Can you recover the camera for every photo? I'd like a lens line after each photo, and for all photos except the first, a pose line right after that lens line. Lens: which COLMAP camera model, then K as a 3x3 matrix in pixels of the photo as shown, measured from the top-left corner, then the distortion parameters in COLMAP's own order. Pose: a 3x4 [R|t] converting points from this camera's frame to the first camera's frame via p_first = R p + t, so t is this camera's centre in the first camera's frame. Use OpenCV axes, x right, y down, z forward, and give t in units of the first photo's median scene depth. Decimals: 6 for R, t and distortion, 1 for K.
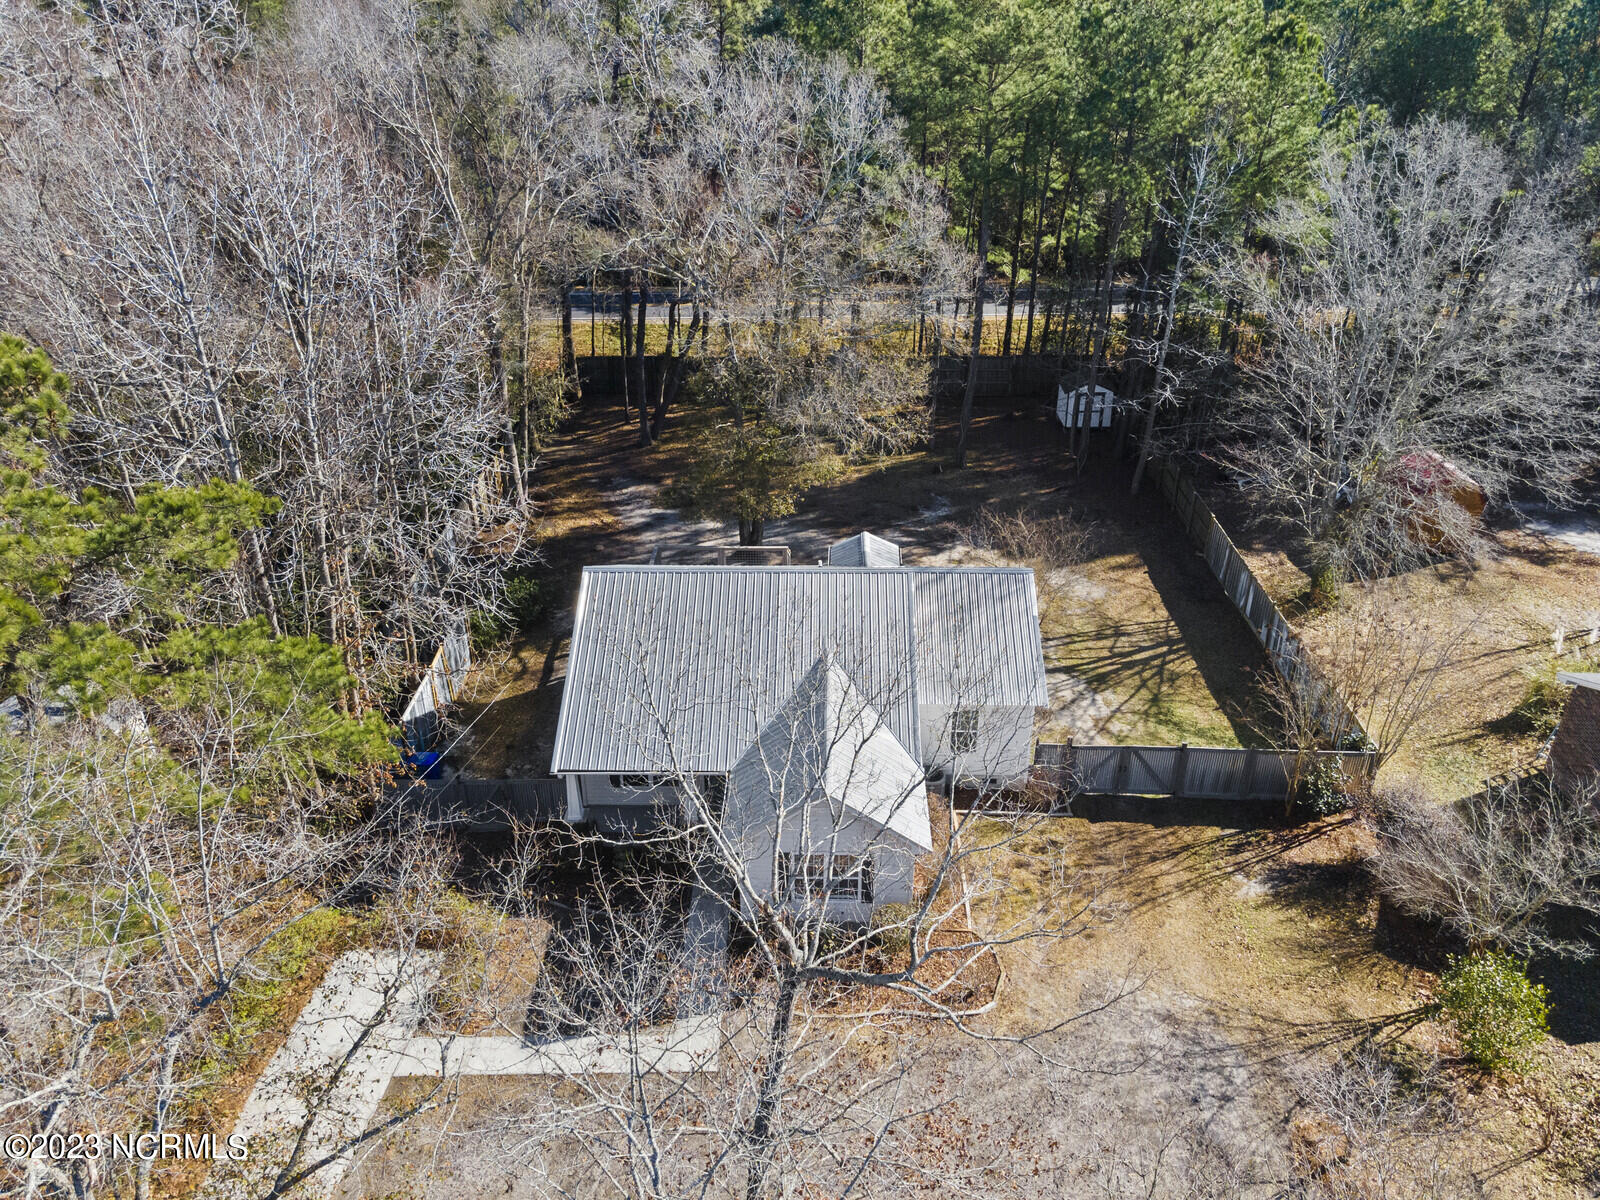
lens RADIAL K [[1136.5, 0, 798.7], [0, 1136.5, 597.9], [0, 0, 1]] dist [0.040086, 0.017776]
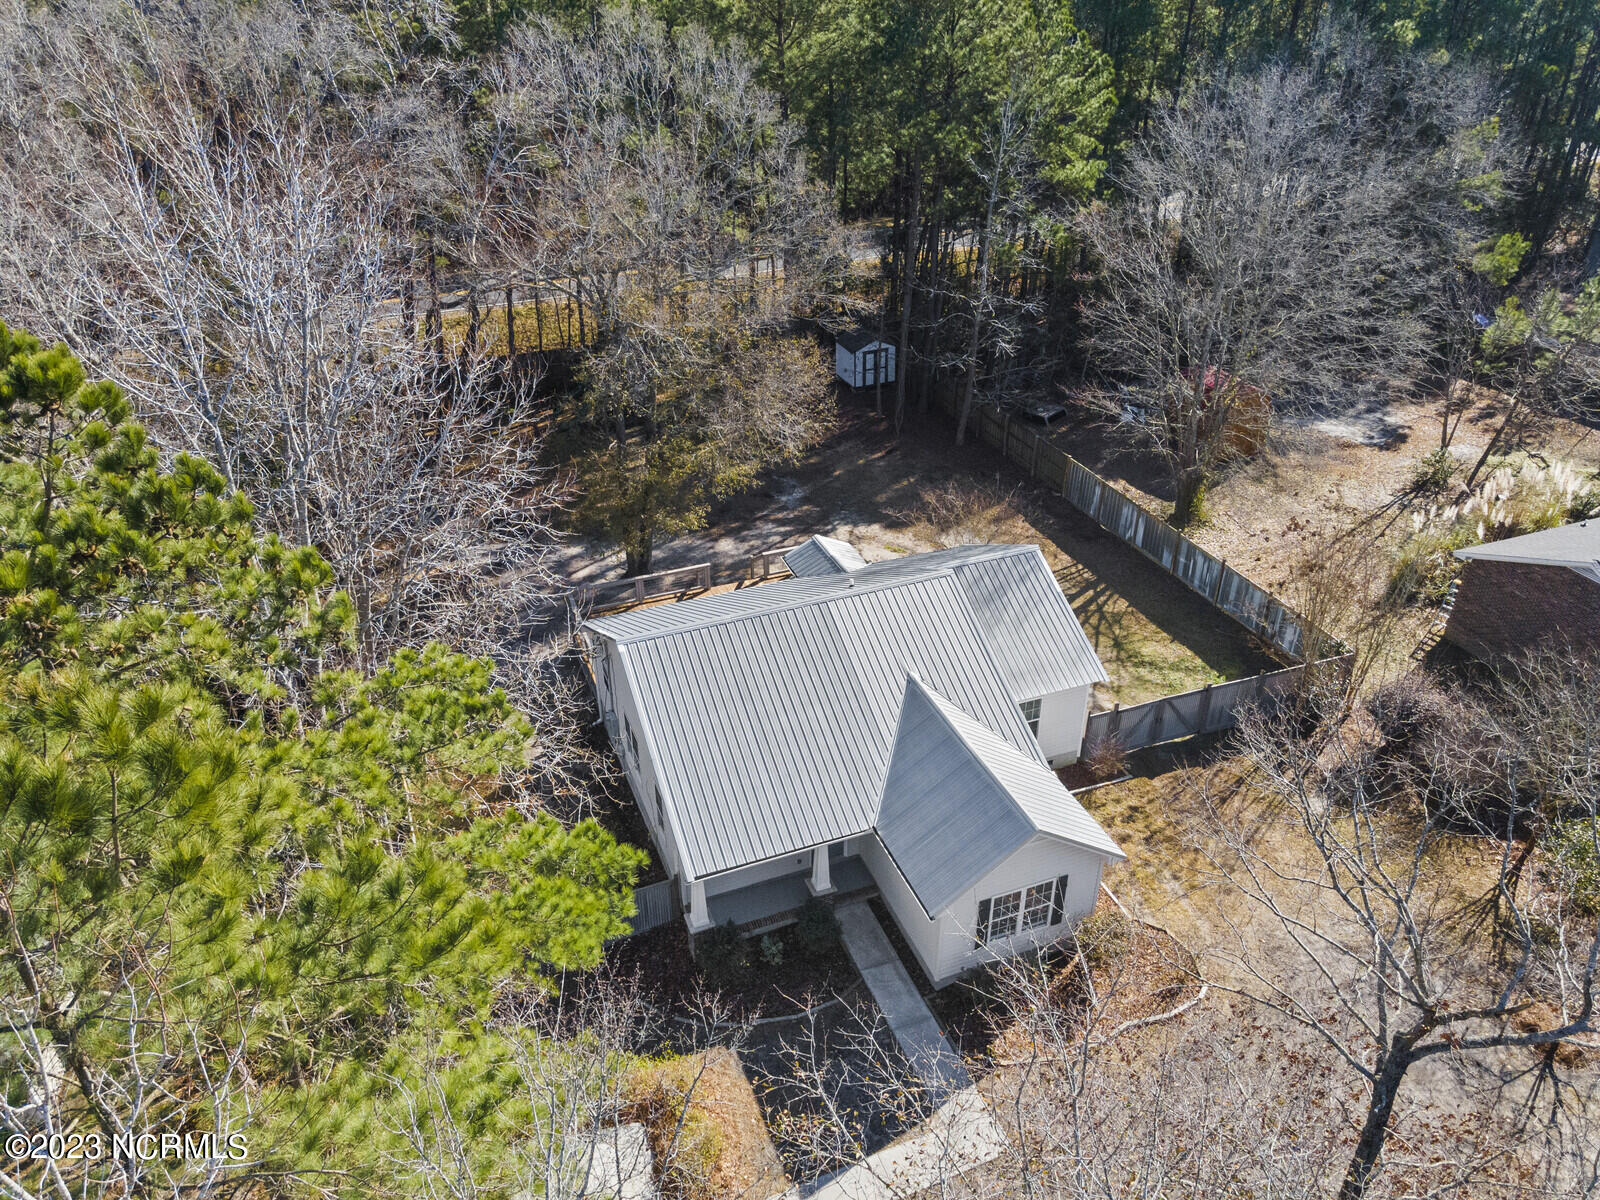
lens RADIAL K [[1136.5, 0, 800.1], [0, 1136.5, 601.2], [0, 0, 1]] dist [0.040086, 0.017776]
pose [[0.923697, -0.201184, 0.326050, -0.271990], [0.186292, 0.979502, 0.076622, -0.078655], [-0.334782, -0.010035, 0.942242, 0.109670]]
